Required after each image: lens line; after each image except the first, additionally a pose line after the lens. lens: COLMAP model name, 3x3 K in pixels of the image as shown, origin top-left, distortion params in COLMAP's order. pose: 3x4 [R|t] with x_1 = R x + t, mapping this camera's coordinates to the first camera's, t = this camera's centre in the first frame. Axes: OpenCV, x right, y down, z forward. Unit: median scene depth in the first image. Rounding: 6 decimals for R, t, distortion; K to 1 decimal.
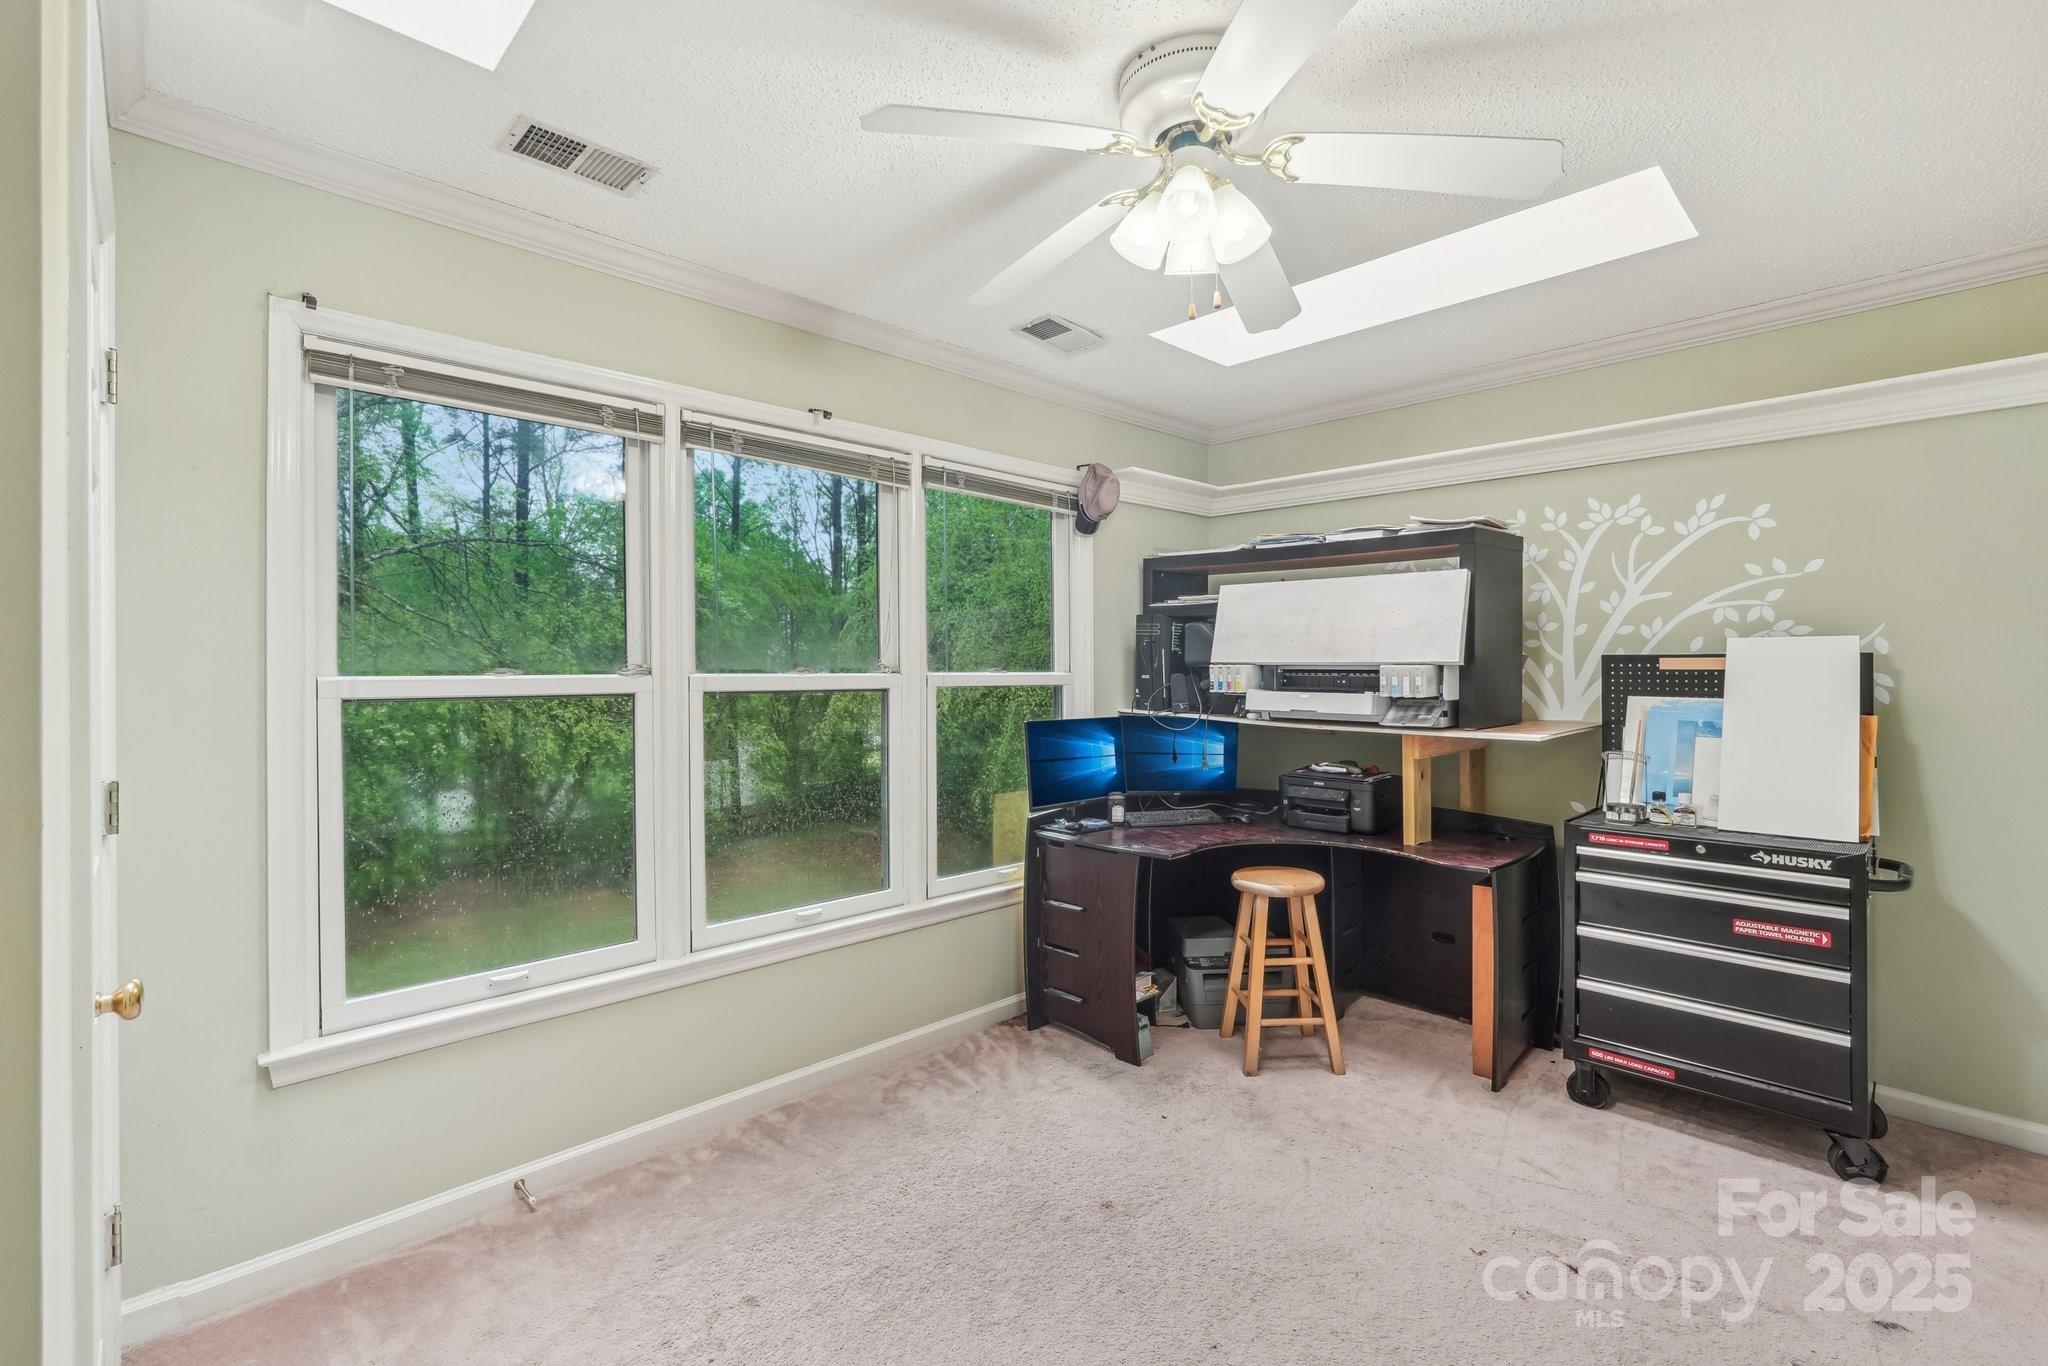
lens RADIAL K [[917.5, 0, 1033.6], [0, 917.5, 670.8], [0, 0, 1]] dist [-0.000806, 0.000117]
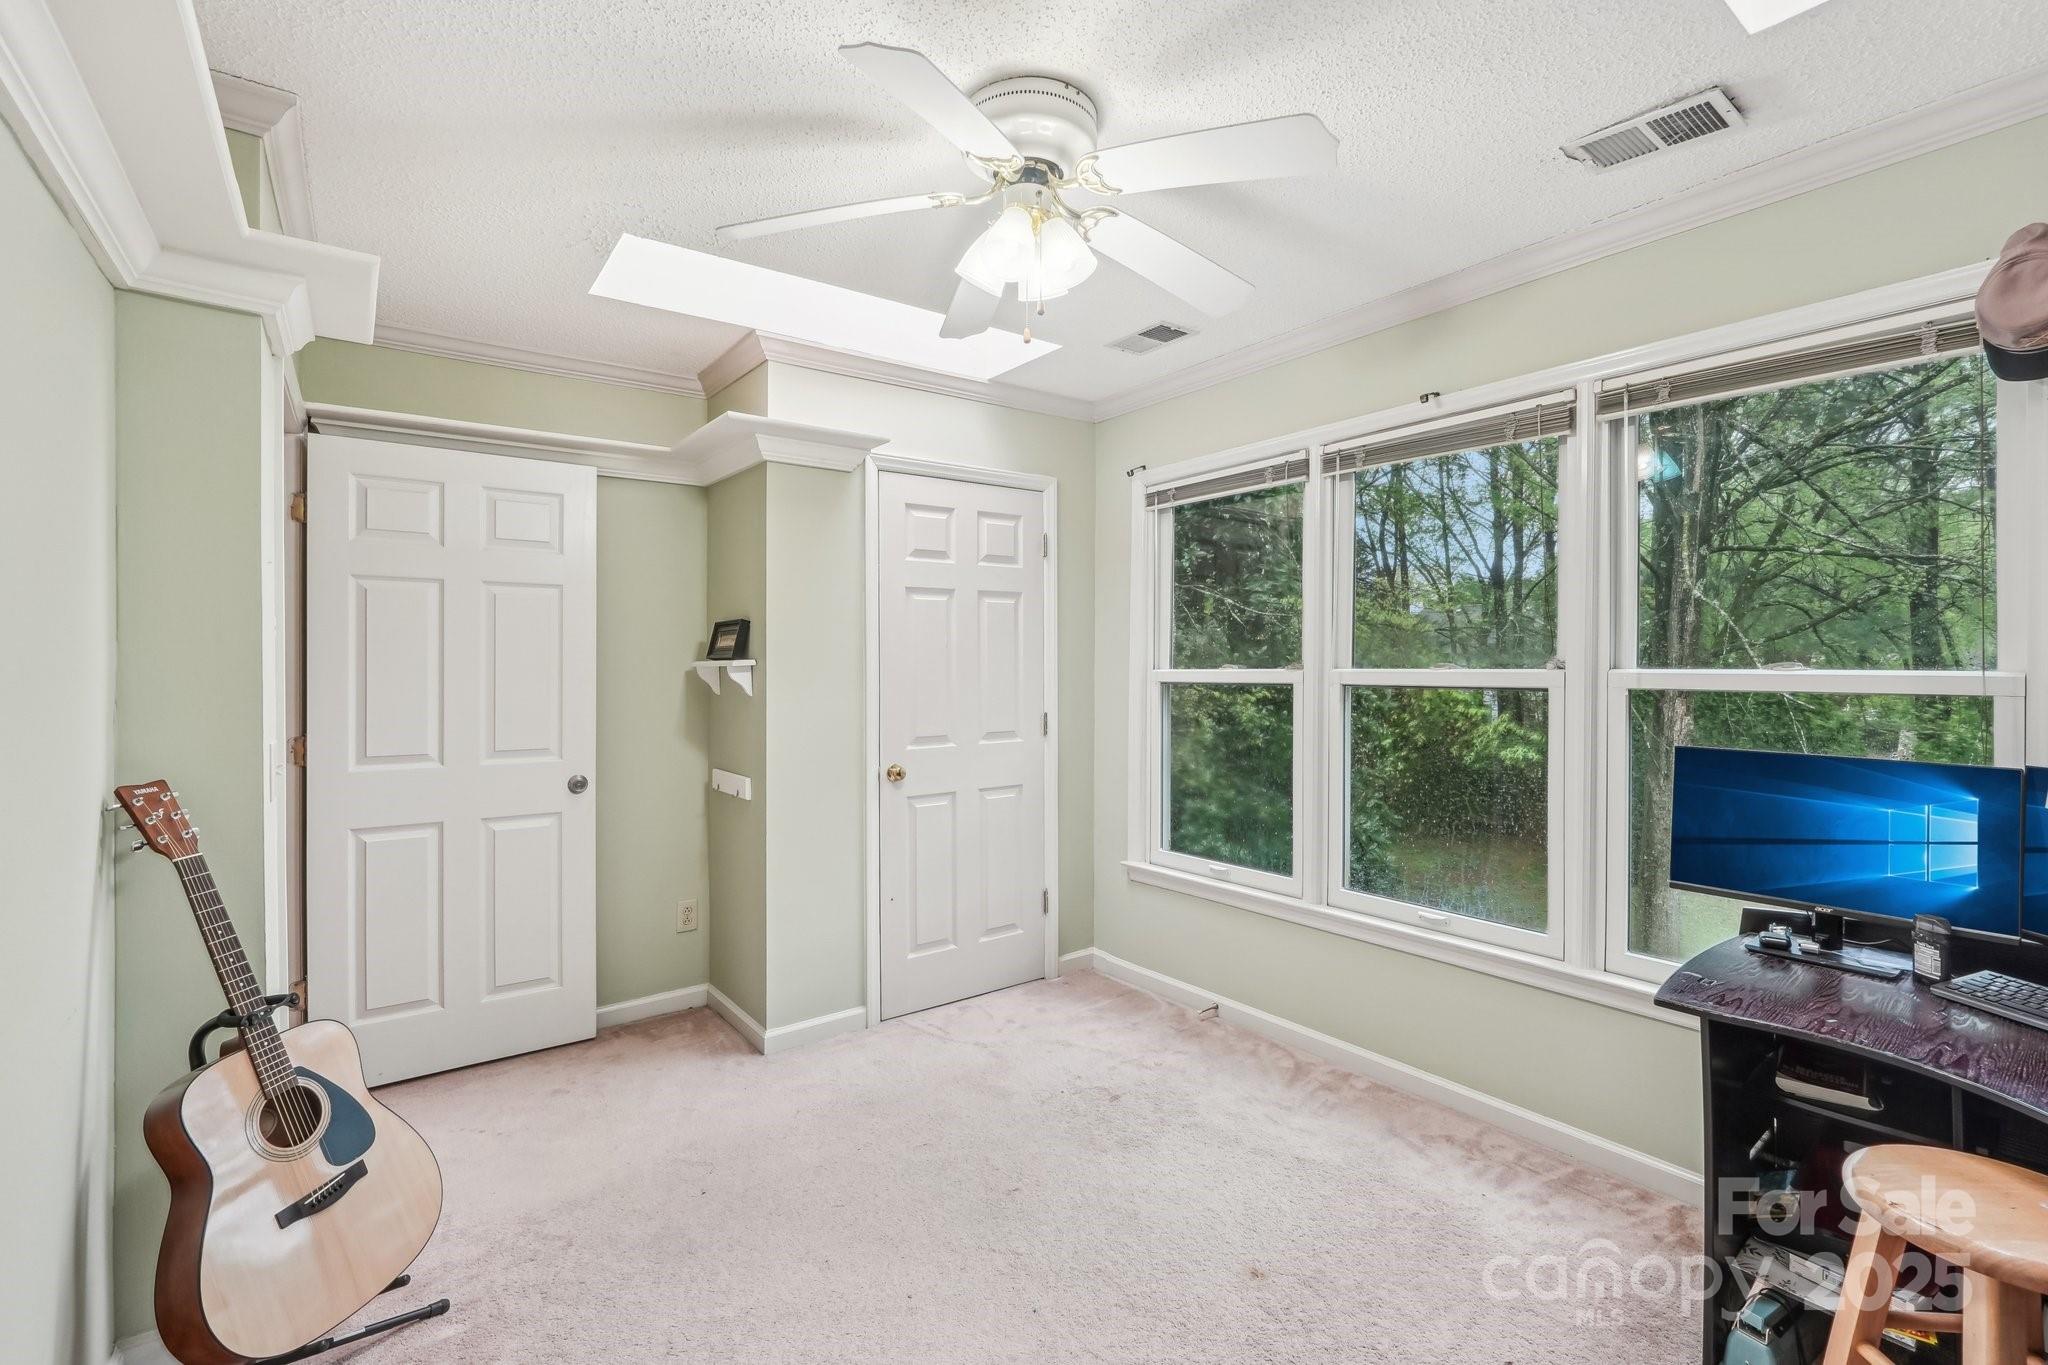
lens RADIAL K [[897.2, 0, 1045.7], [0, 897.2, 680.7], [0, 0, 1]] dist [-0.025133, 0.008281]
pose [[-0.117781, 0.020364, -0.992831, 0.775138], [0.004962, 0.999789, 0.019919, -0.006303], [0.993027, -0.002580, -0.117857, 0.745210]]
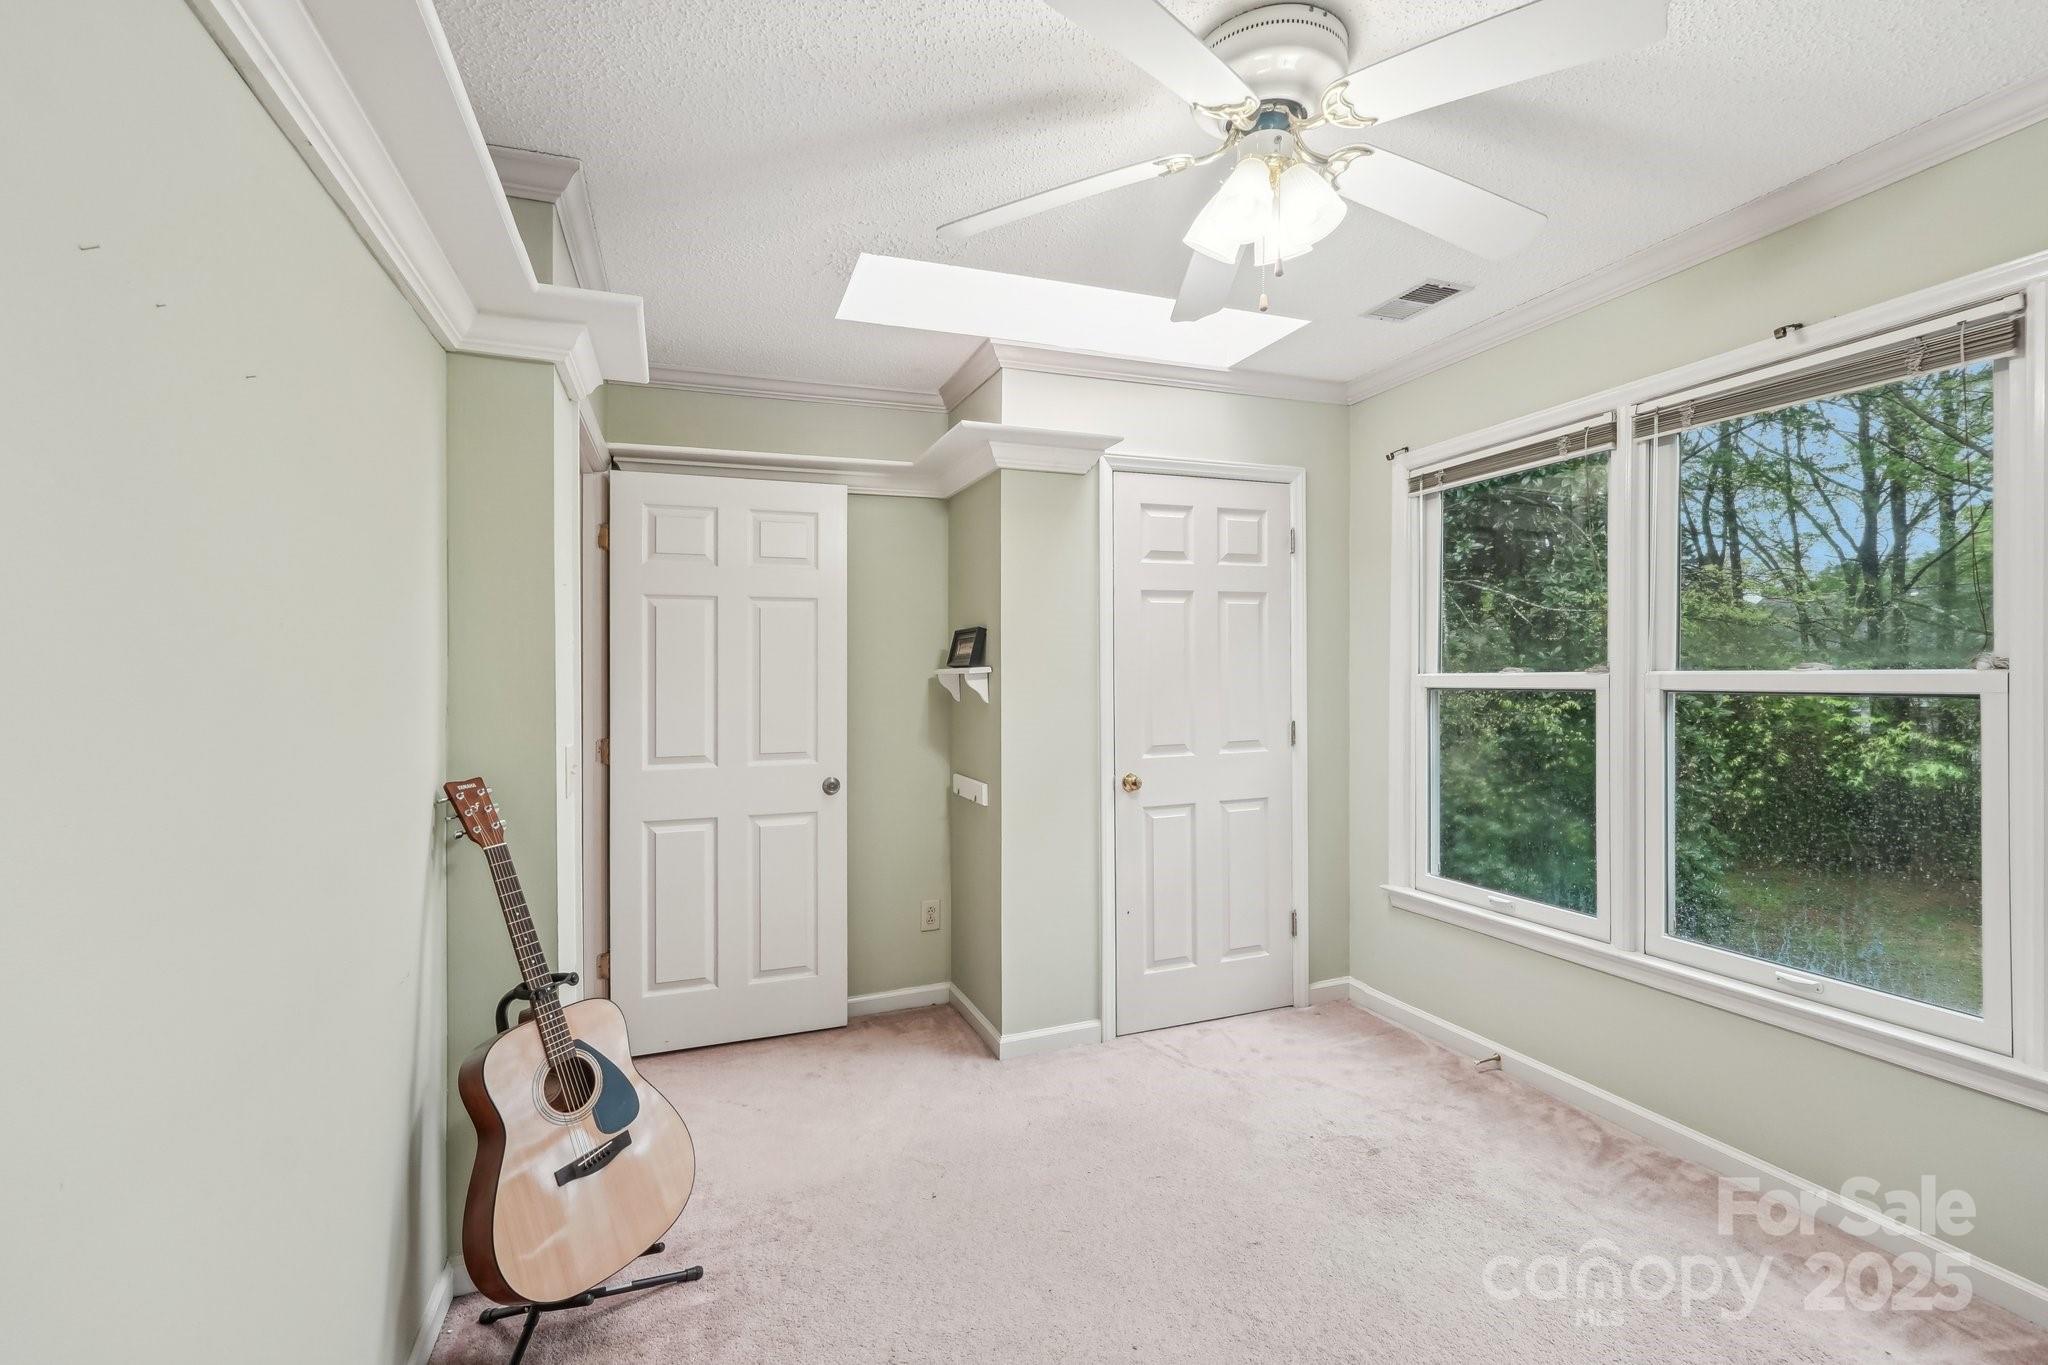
lens RADIAL K [[900.2, 0, 1021.3], [0, 900.2, 692.6], [0, 0, 1]] dist [-0.001310, 0.000754]
pose [[-0.404286, 0.026416, -0.914251, 0.745422], [0.013946, 0.999645, 0.022716, -0.005352], [0.914526, -0.003567, -0.404510, 0.746725]]
